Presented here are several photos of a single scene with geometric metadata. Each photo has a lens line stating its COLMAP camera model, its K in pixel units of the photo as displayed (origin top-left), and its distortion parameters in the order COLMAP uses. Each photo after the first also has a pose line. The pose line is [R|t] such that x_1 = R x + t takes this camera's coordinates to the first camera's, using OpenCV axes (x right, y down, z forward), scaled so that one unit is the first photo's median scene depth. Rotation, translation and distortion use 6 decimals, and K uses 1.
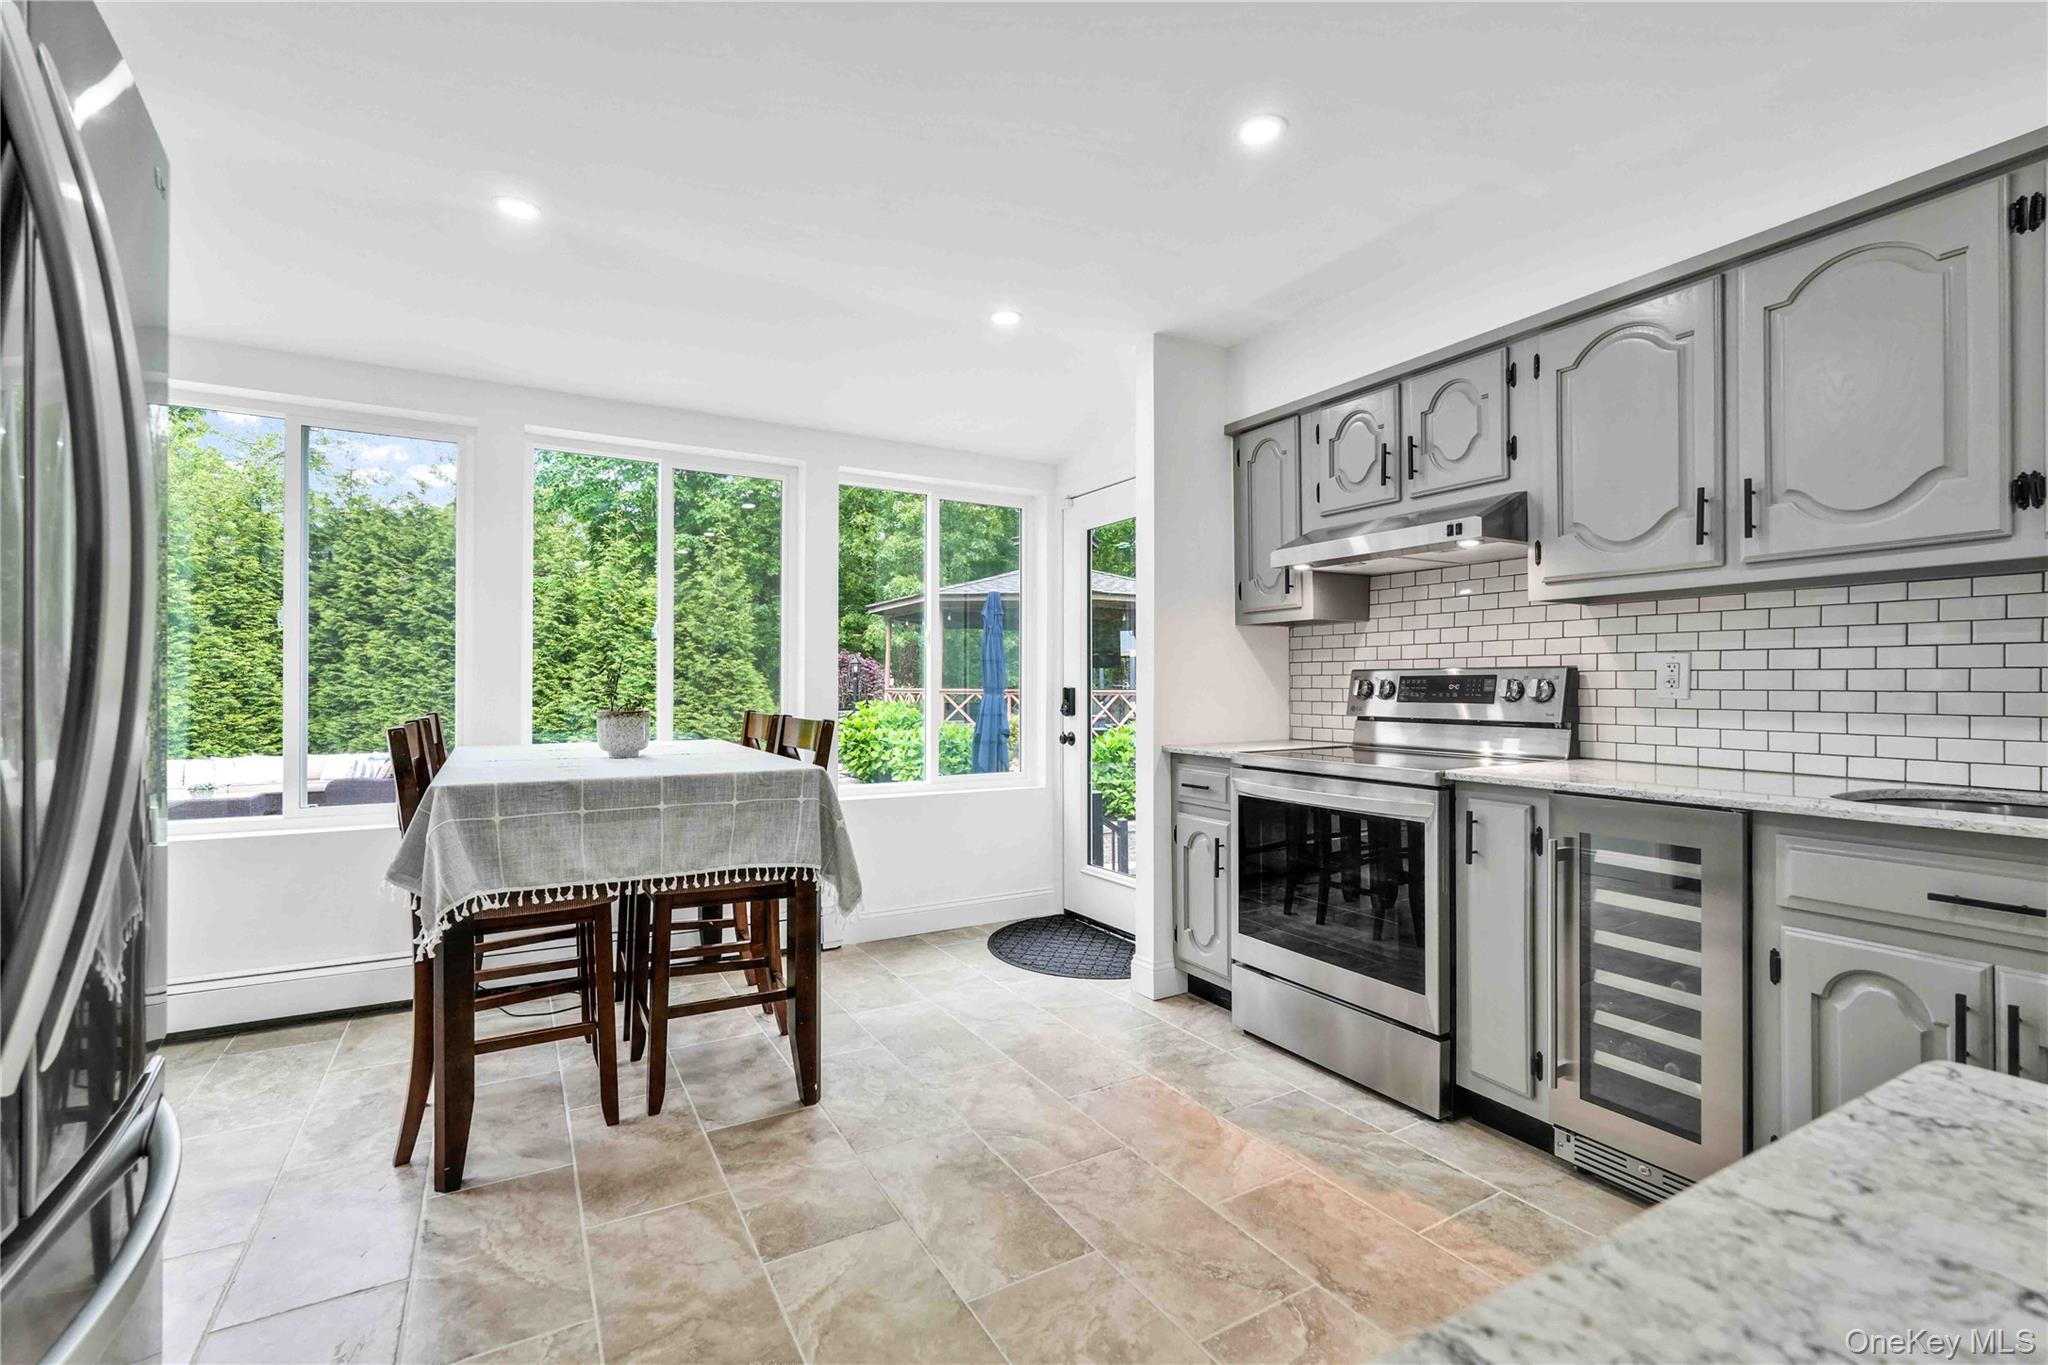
lens RADIAL K [[905.1, 0, 1017.0], [0, 905.1, 689.3], [0, 0, 1]] dist [-0.022649, 0.011532]
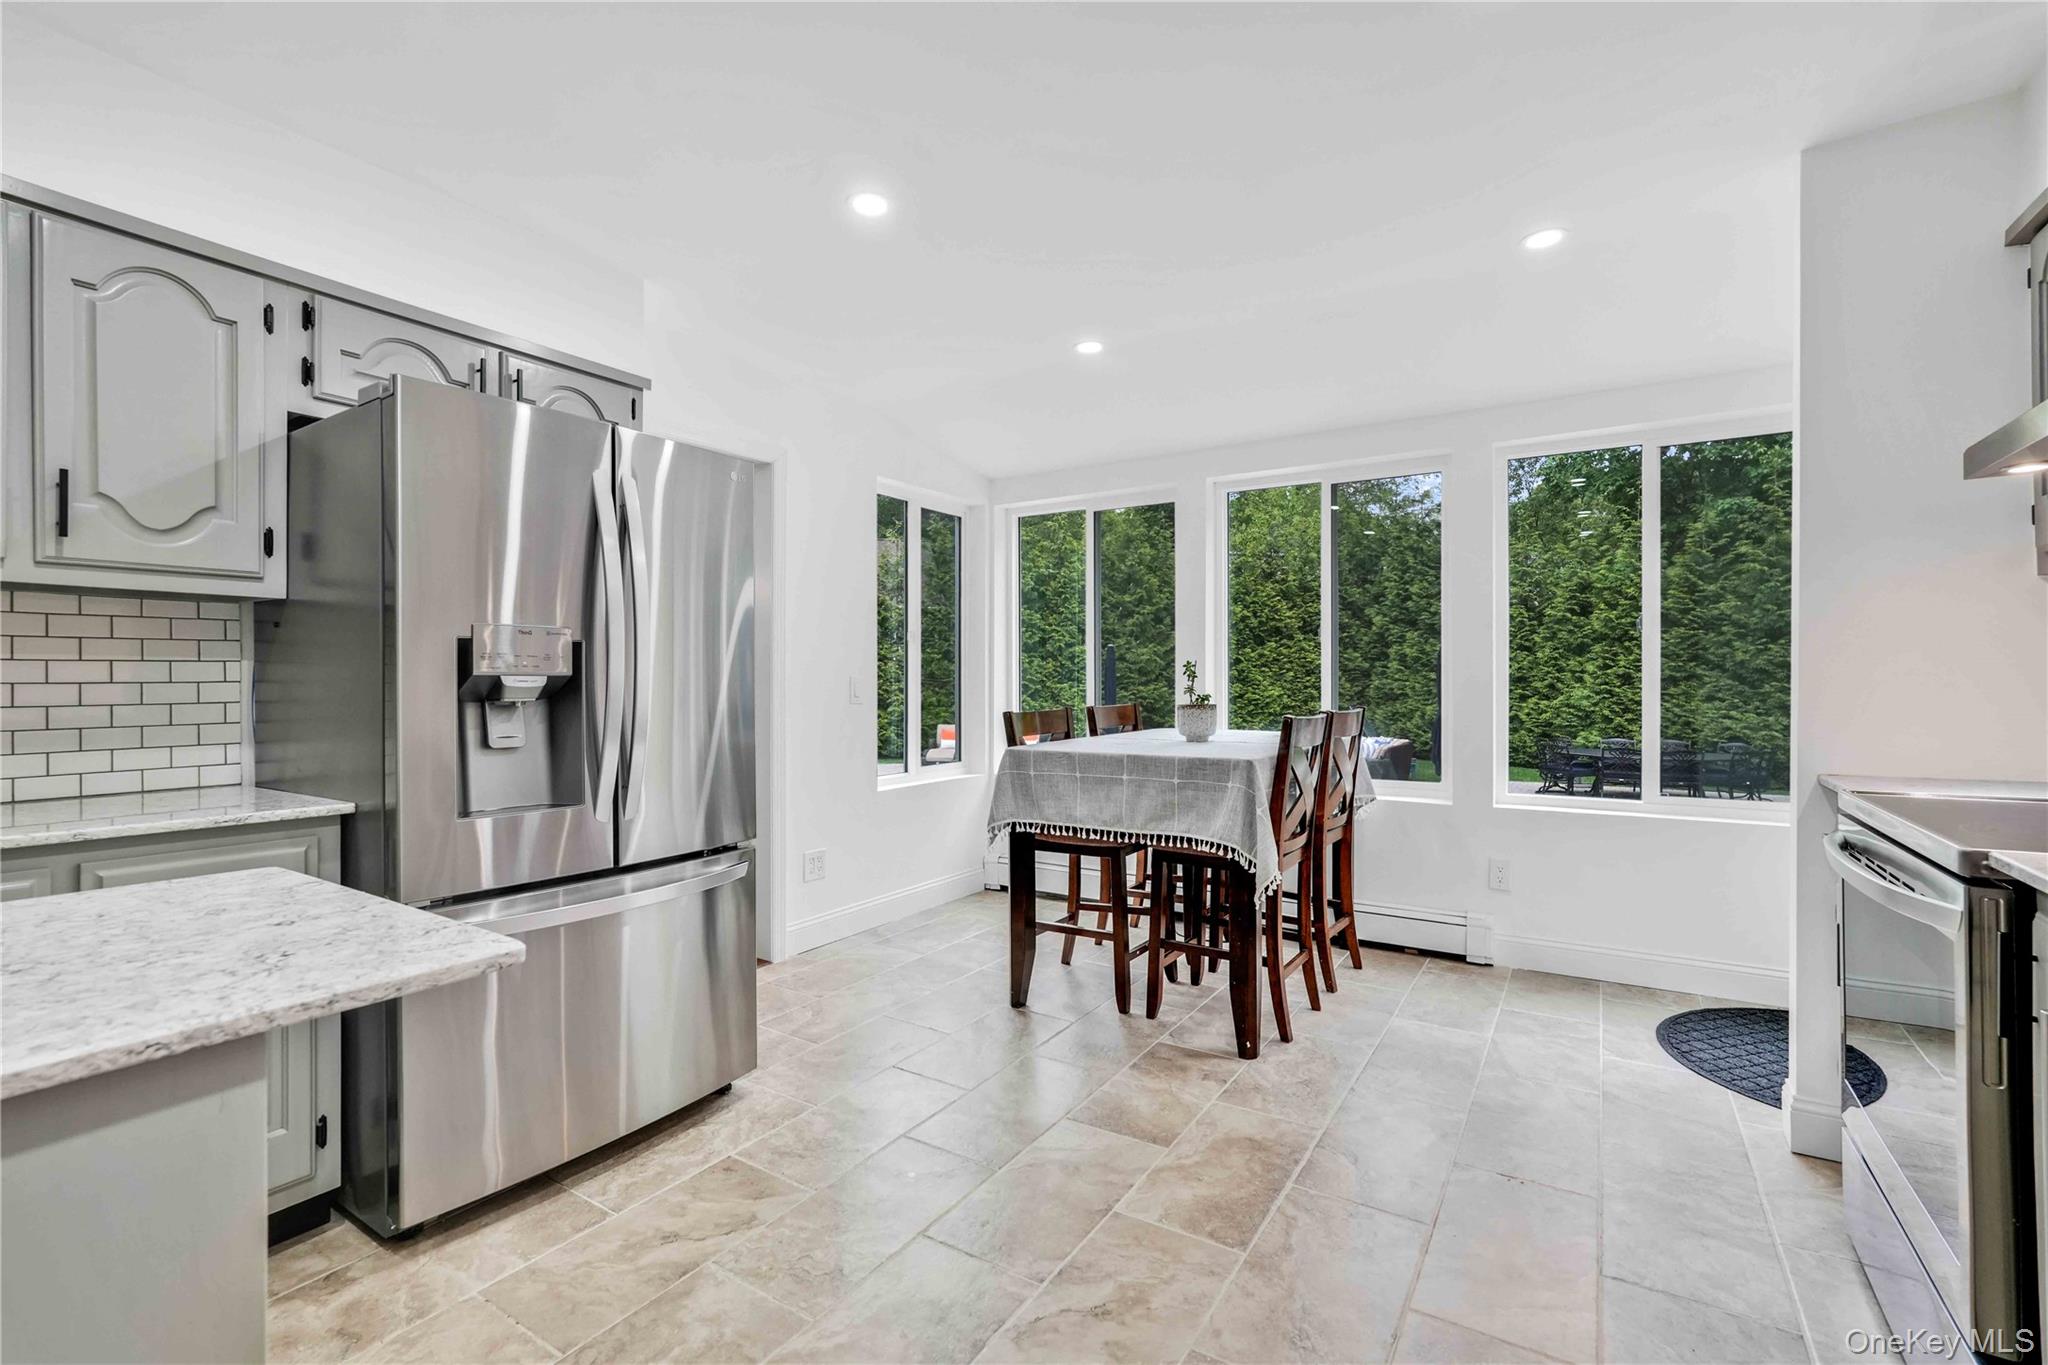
lens RADIAL K [[905.1, 0, 1017.0], [0, 905.1, 689.3], [0, 0, 1]] dist [-0.022649, 0.011532]
pose [[0.450124, 0.006736, -0.892941, 0.629040], [0.000698, 0.999969, 0.007895, -0.007705], [0.892966, -0.004177, 0.450105, 0.239170]]
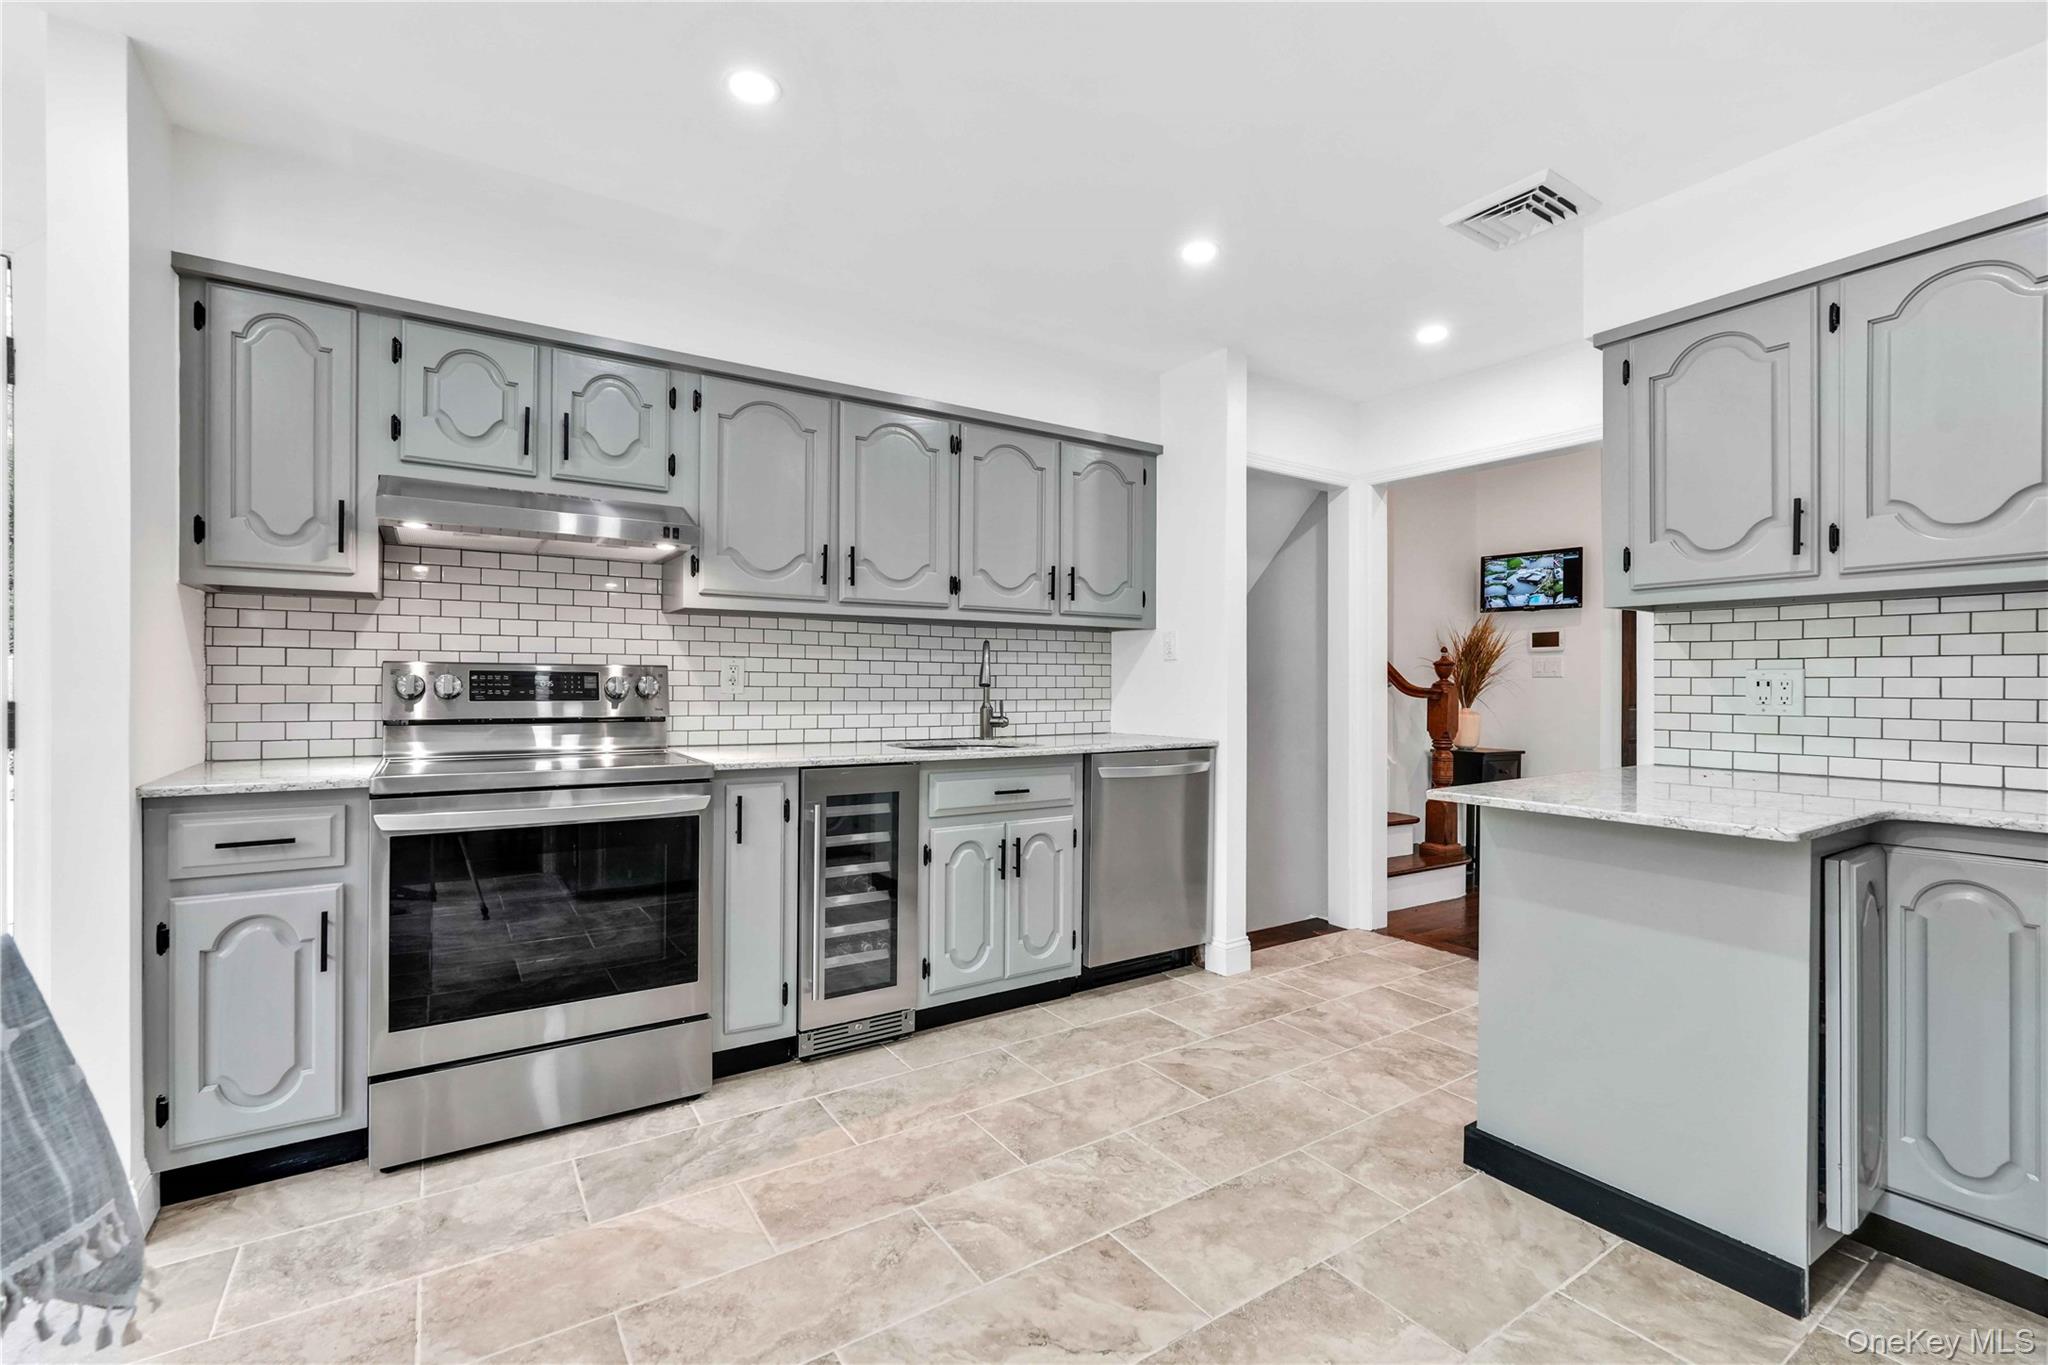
lens RADIAL K [[905.1, 0, 1017.0], [0, 905.1, 689.3], [0, 0, 1]] dist [-0.022649, 0.011532]
pose [[-0.069491, -0.006988, 0.997558, -0.561463], [-0.002575, 0.999973, 0.006825, -0.005131], [-0.997579, -0.002095, -0.069508, 0.650269]]
